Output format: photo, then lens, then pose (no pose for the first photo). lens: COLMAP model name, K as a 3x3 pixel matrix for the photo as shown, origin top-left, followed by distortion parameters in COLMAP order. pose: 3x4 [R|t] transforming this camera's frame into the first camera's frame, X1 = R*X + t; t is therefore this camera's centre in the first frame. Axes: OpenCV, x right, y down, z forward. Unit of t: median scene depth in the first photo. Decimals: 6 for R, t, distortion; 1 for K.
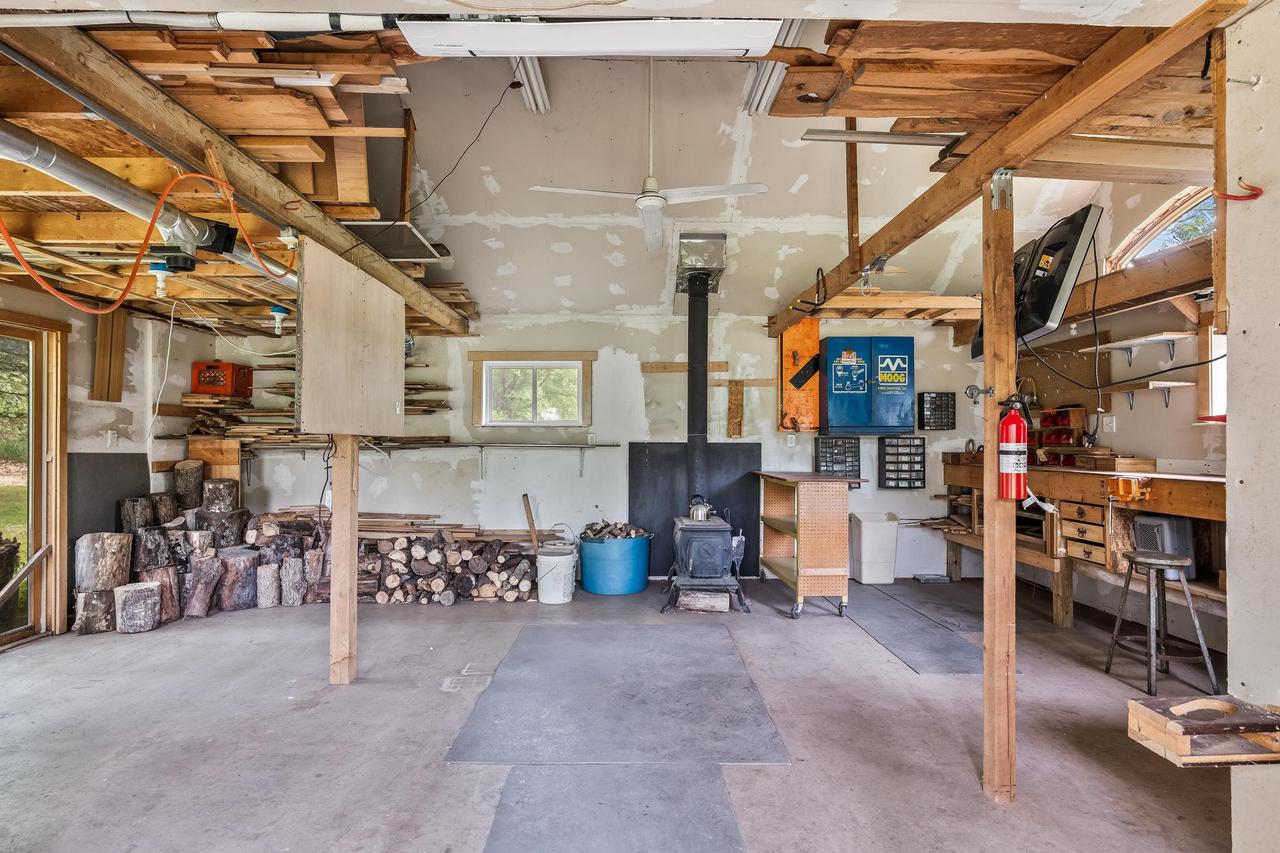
lens RADIAL K [[649.0, 0, 639.1], [0, 649.0, 430.8], [0, 0, 1]] dist [-0.000374, -0.000736]
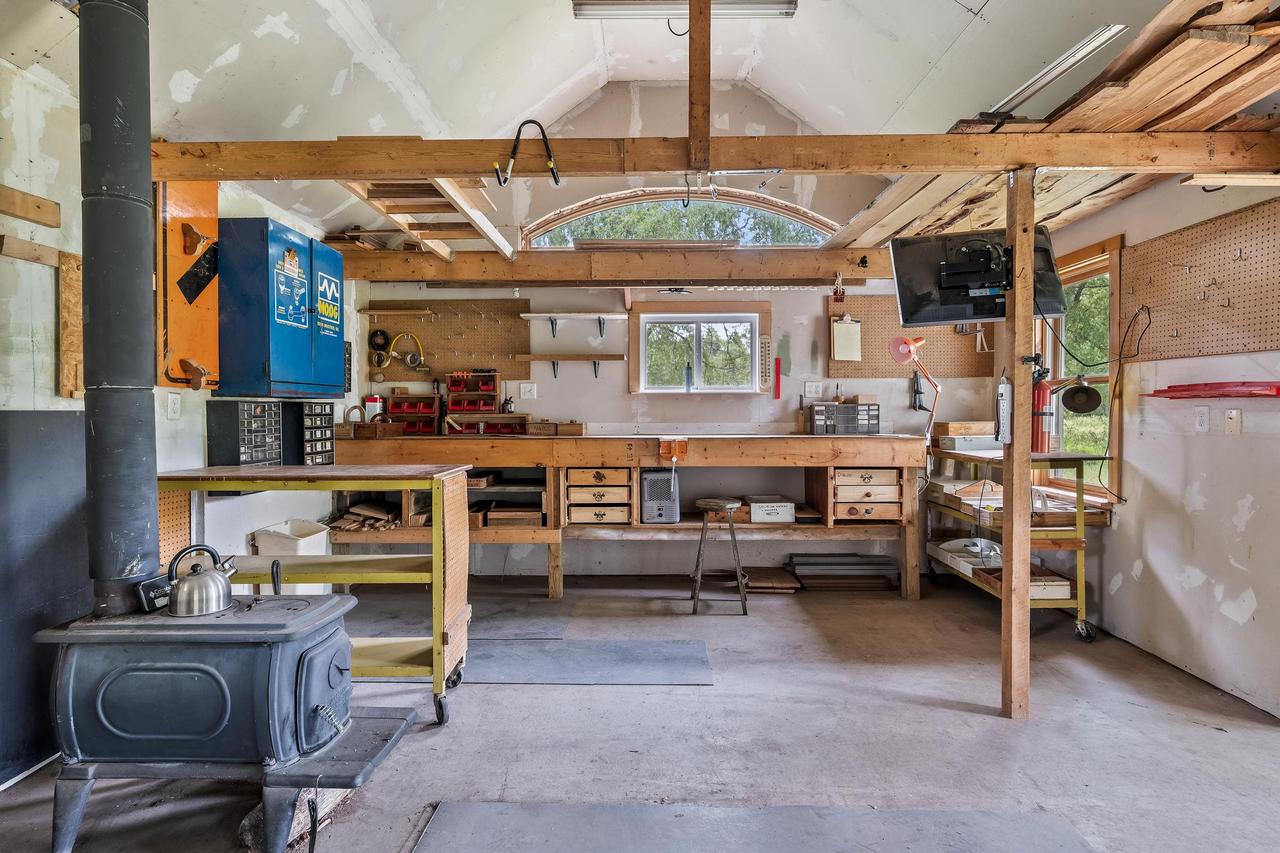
lens RADIAL K [[649.0, 0, 639.5], [0, 649.0, 419.7], [0, 0, 1]] dist [-0.000374, -0.000736]
pose [[0.048064, -0.012490, 0.998766, -0.323238], [-0.009114, 0.999875, 0.012942, 0.021551], [-0.998803, -0.009725, 0.047944, 0.860339]]
